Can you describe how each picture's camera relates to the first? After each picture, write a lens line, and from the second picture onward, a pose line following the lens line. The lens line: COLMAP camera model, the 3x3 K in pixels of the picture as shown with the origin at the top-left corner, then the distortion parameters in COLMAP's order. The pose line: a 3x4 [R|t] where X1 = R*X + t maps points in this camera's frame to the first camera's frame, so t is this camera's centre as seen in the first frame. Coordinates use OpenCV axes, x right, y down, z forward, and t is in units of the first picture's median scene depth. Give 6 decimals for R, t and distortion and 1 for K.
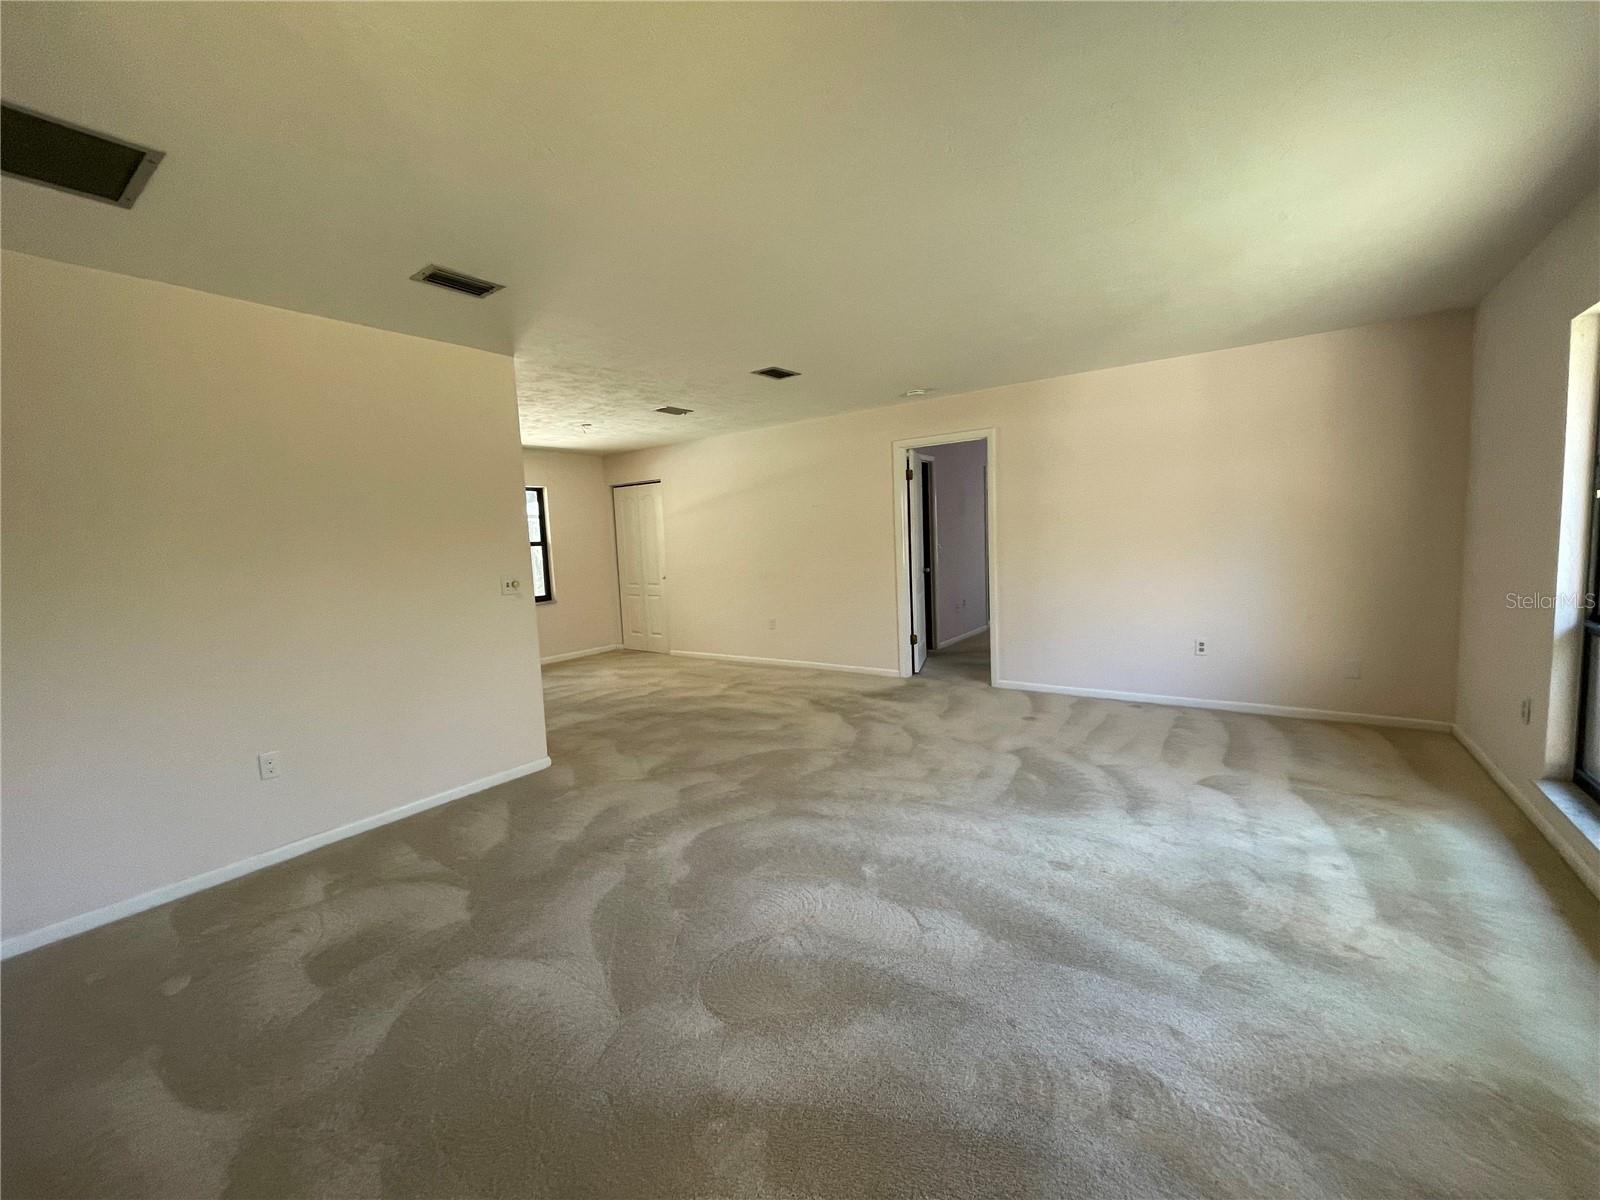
lens RADIAL K [[658.2, 0, 790.6], [0, 658.2, 599.7], [0, 0, 1]] dist [-0.001371, 0.001042]
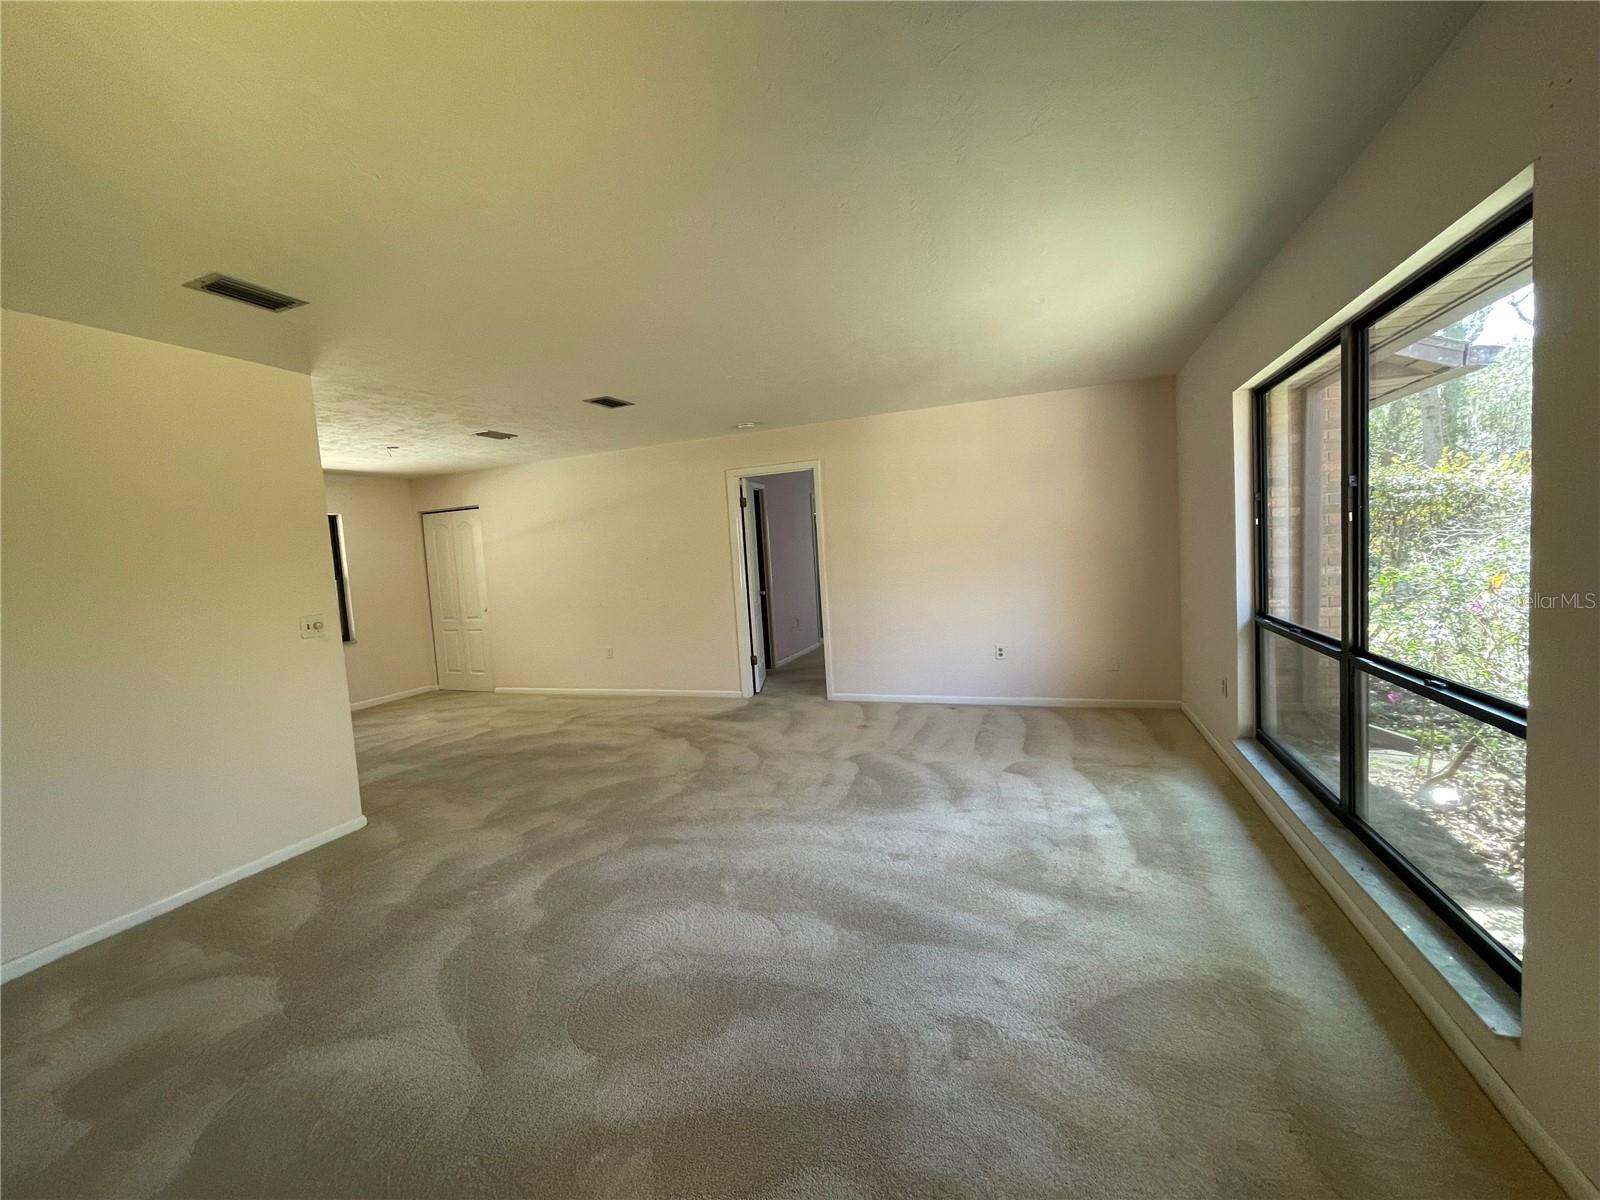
lens RADIAL K [[645.6, 0, 798.8], [0, 645.6, 597.8], [0, 0, 1]] dist [-0.001309, -0.000946]
pose [[0.965775, -0.035388, 0.256955, -0.012529], [0.045529, 0.998397, -0.033623, -0.002115], [-0.255354, 0.044171, 0.965838, -0.020624]]
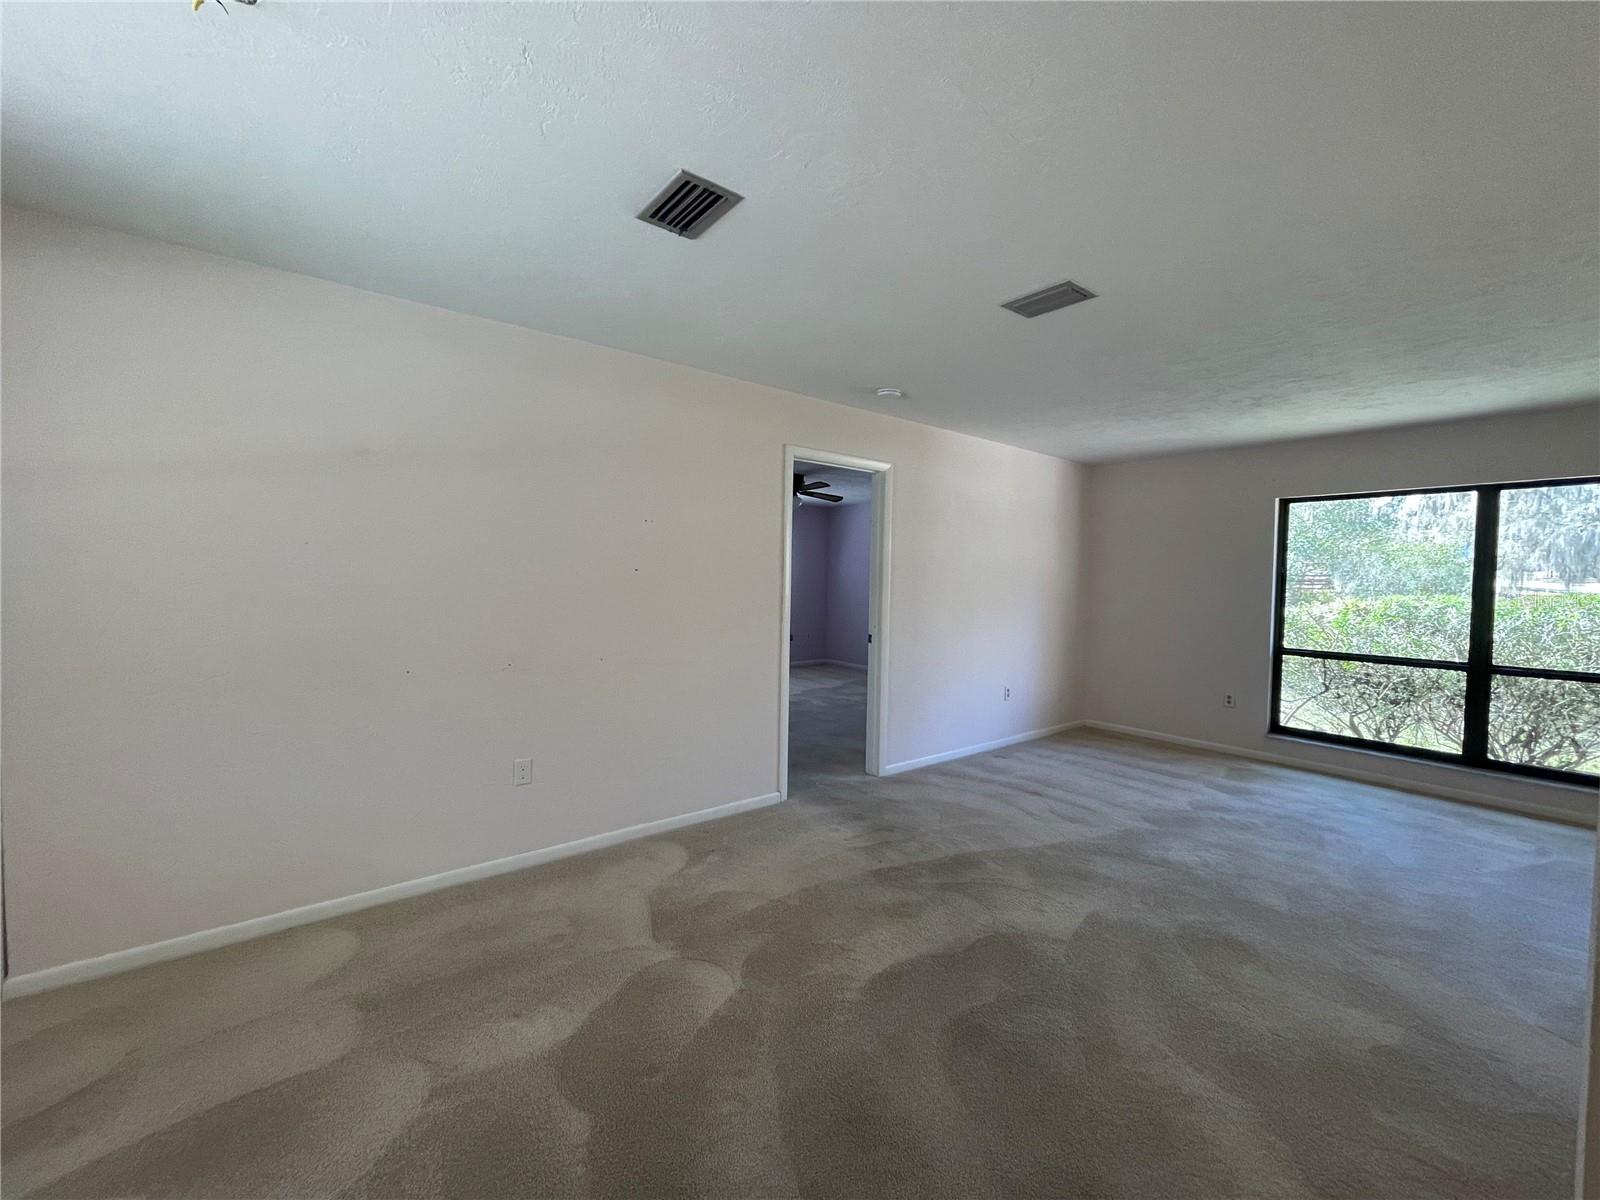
lens RADIAL K [[645.6, 0, 798.8], [0, 645.6, 597.8], [0, 0, 1]] dist [-0.001309, -0.000946]
pose [[0.268473, 0.021220, 0.963054, -1.064795], [0.065778, 0.997020, -0.040305, -0.134214], [-0.961039, 0.074169, 0.266277, 1.912654]]
